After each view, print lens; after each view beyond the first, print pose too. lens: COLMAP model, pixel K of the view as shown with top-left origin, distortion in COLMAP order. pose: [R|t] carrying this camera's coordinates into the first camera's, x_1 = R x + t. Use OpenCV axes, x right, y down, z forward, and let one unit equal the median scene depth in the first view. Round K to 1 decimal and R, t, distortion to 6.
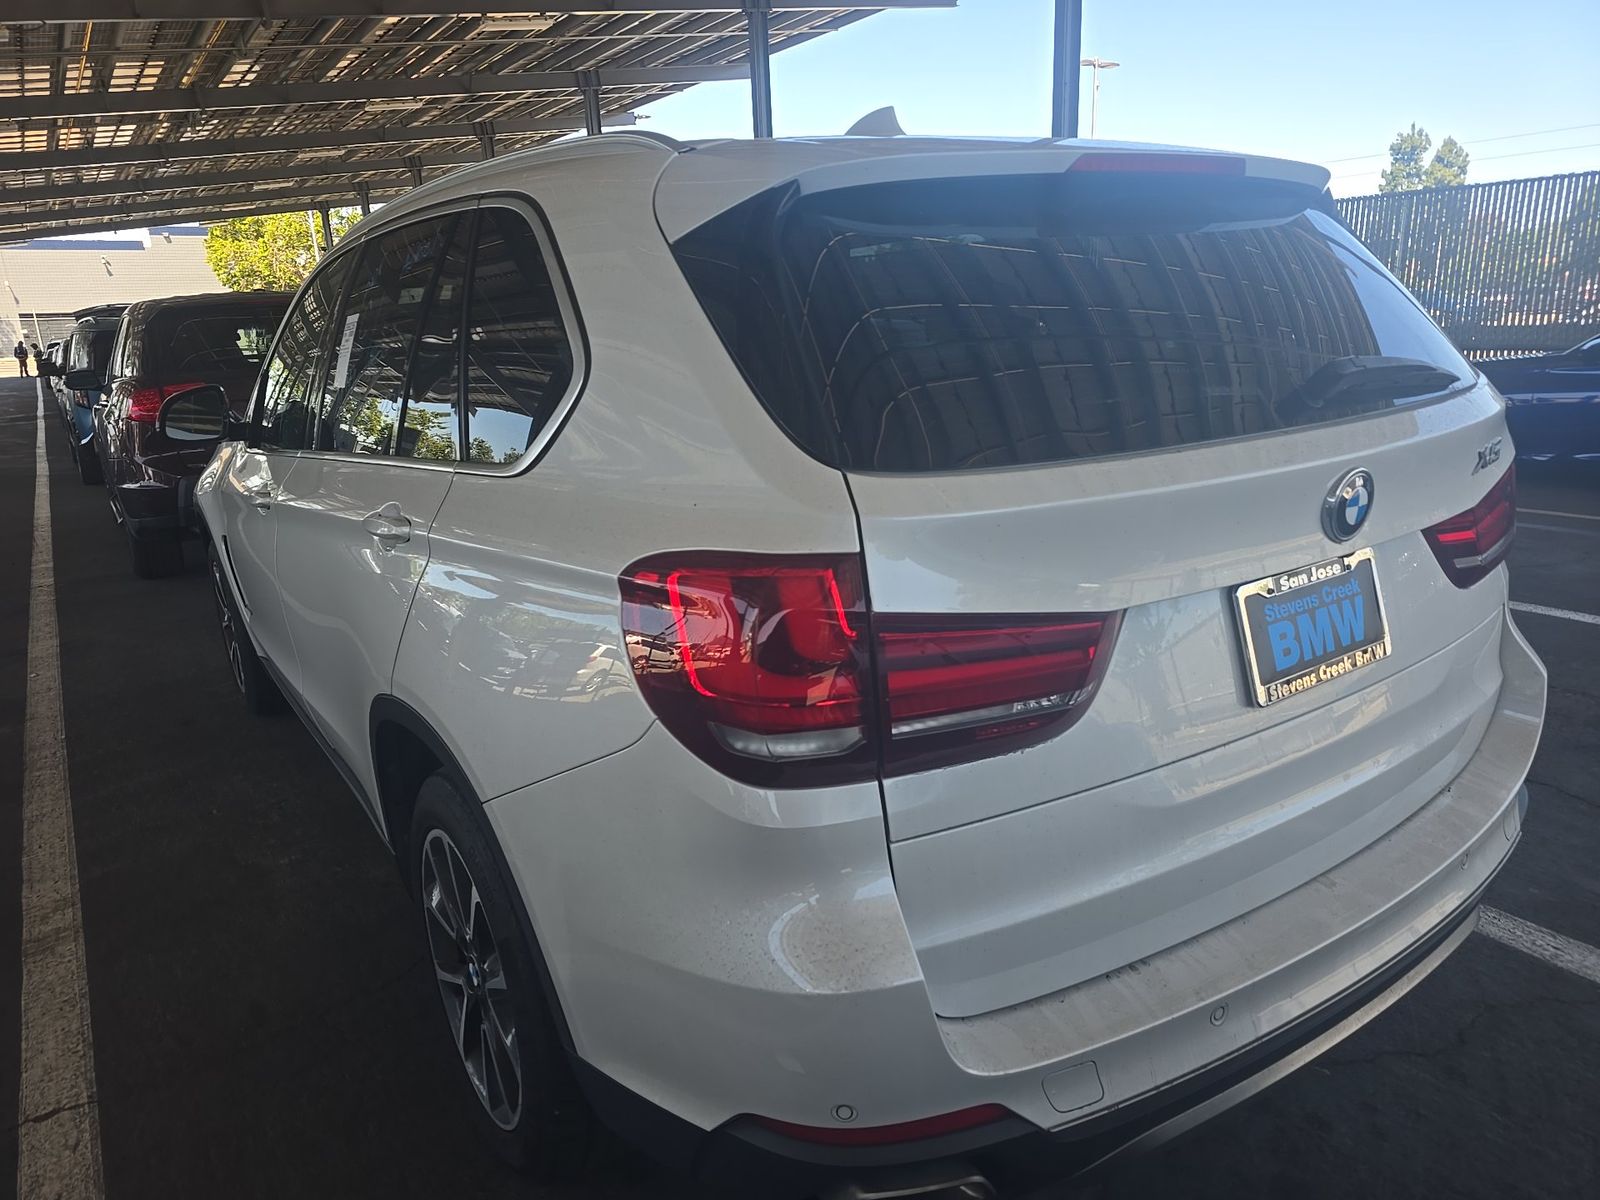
lens RADIAL K [[1095.8, 0, 811.5], [0, 1095.8, 596.8], [0, 0, 1]] dist [0.058409, -0.049801]
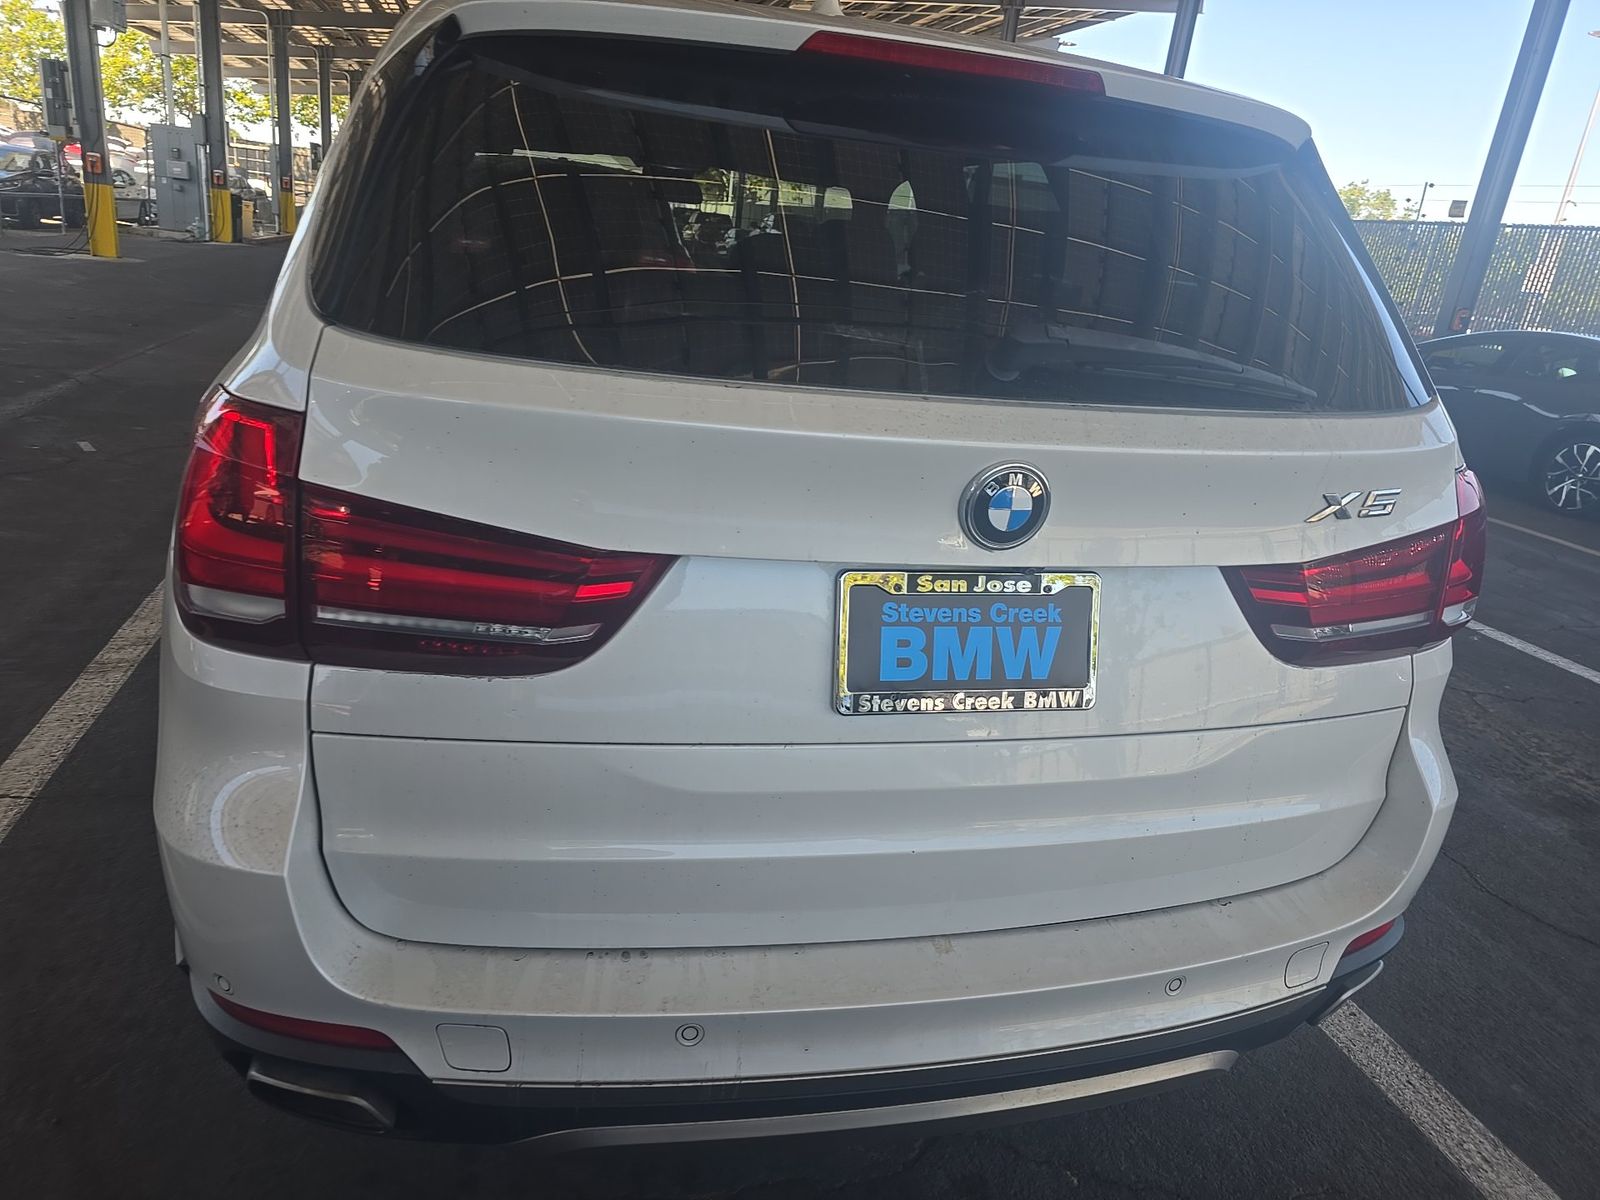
lens RADIAL K [[1095.8, 0, 811.5], [0, 1095.8, 596.8], [0, 0, 1]] dist [0.058409, -0.049801]
pose [[0.929279, 0.243245, -0.277978, 0.572474], [-0.227822, 0.969806, 0.087022, -0.054213], [0.290752, -0.017538, 0.956638, 0.181937]]
